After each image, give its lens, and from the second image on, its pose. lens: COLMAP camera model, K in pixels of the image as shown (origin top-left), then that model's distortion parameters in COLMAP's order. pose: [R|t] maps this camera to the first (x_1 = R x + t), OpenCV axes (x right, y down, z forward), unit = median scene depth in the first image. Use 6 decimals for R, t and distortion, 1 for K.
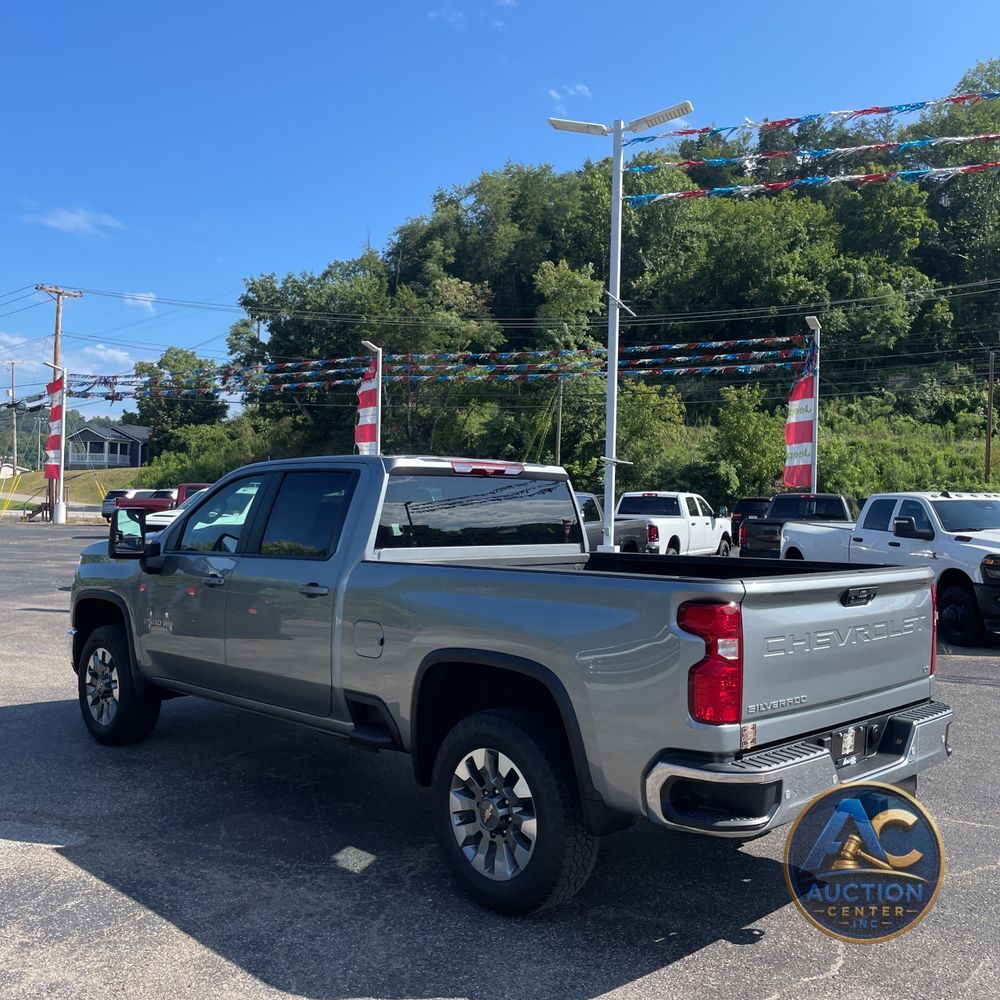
lens RADIAL K [[992.7, 0, 500.0], [0, 992.7, 500.0], [0, 0, 1]] dist [0.111306, -0.167417]
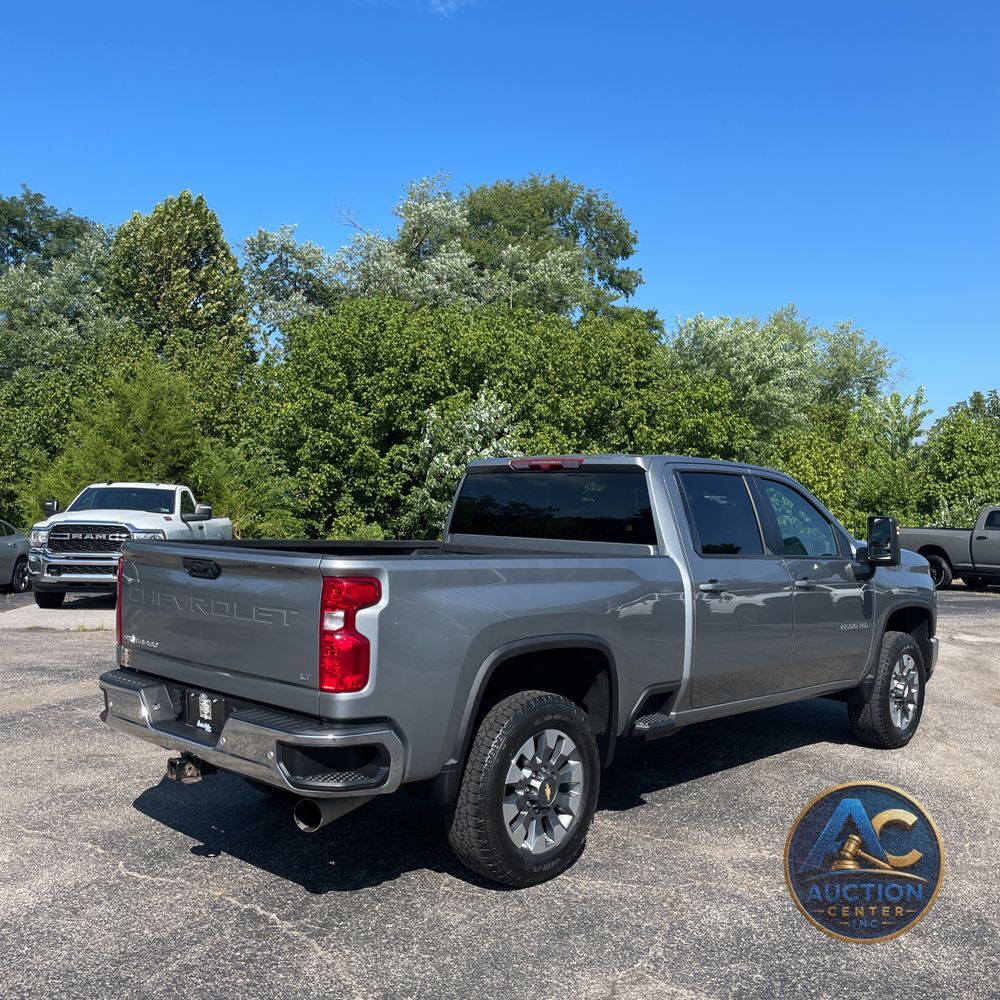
lens RADIAL K [[992.7, 0, 500.0], [0, 992.7, 500.0], [0, 0, 1]] dist [0.111306, -0.167417]
pose [[0.050885, -0.023286, -0.998433, 1.116673], [-0.013727, 0.999617, -0.024014, 0.033865], [0.998610, 0.014927, 0.050546, 0.984086]]
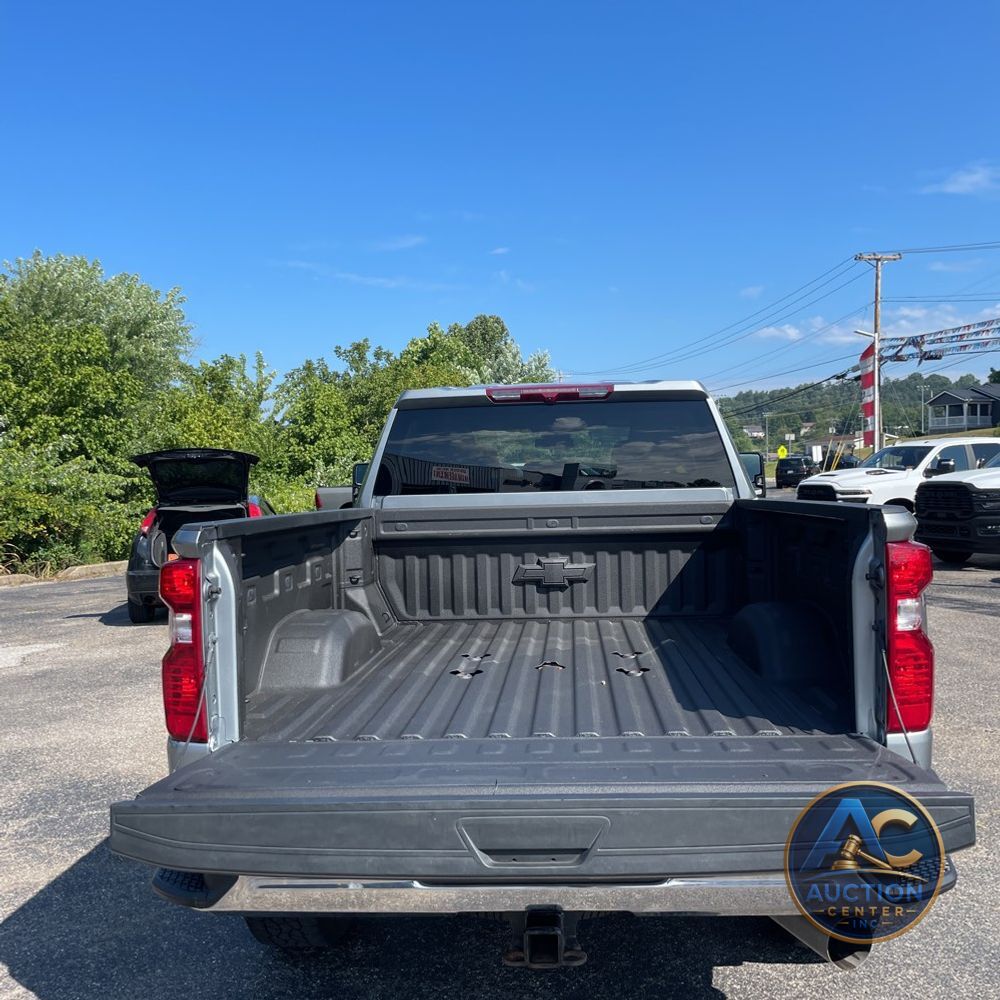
lens RADIAL K [[991.0, 0, 524.0], [0, 991.0, 523.7], [0, 0, 1]] dist [0.115323, -0.169160]
pose [[0.688612, 0.003018, -0.725123, 0.586433], [0.038651, 0.998417, 0.040860, 0.042046], [0.724099, -0.056164, 0.687406, 0.485349]]
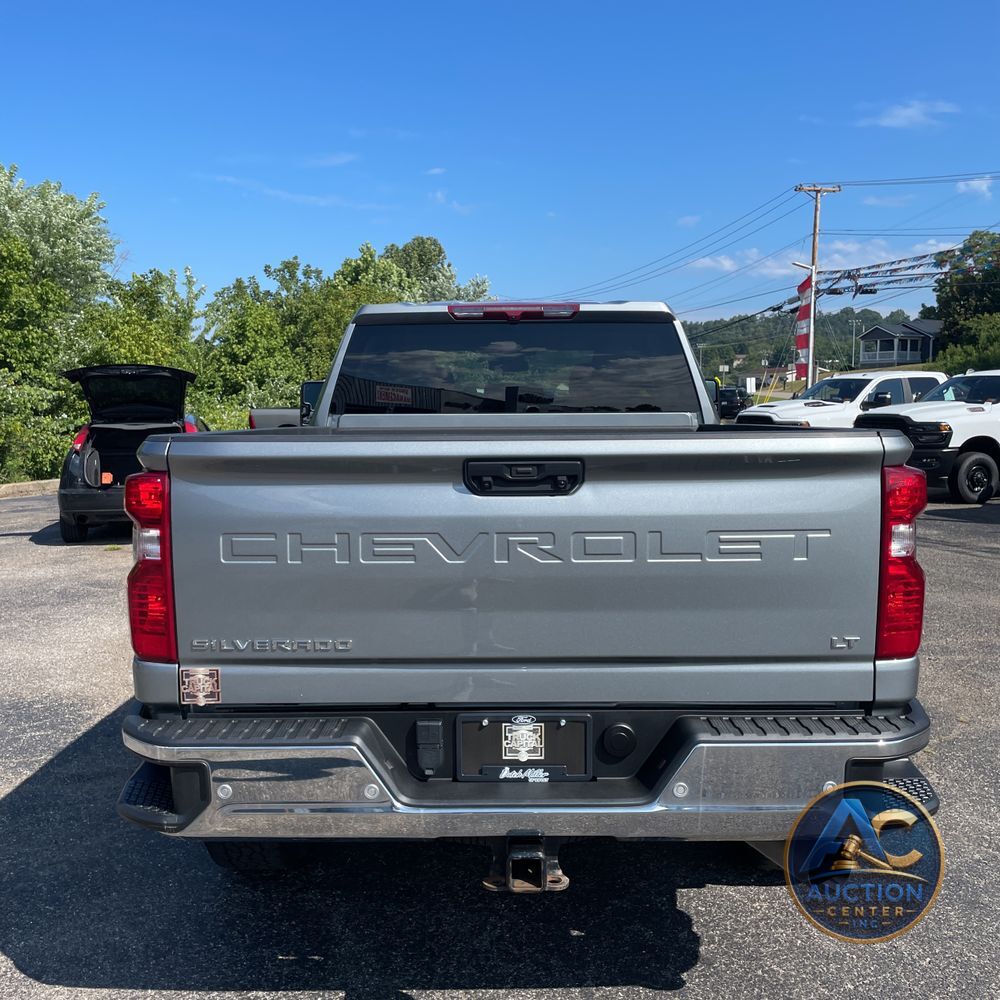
lens RADIAL K [[992.7, 0, 500.0], [0, 992.7, 500.0], [0, 0, 1]] dist [0.111306, -0.167417]
pose [[0.719028, 0.050006, -0.693180, 0.558547], [0.018791, 0.995645, 0.091317, 0.046188], [0.694727, -0.078685, 0.714956, 0.479795]]
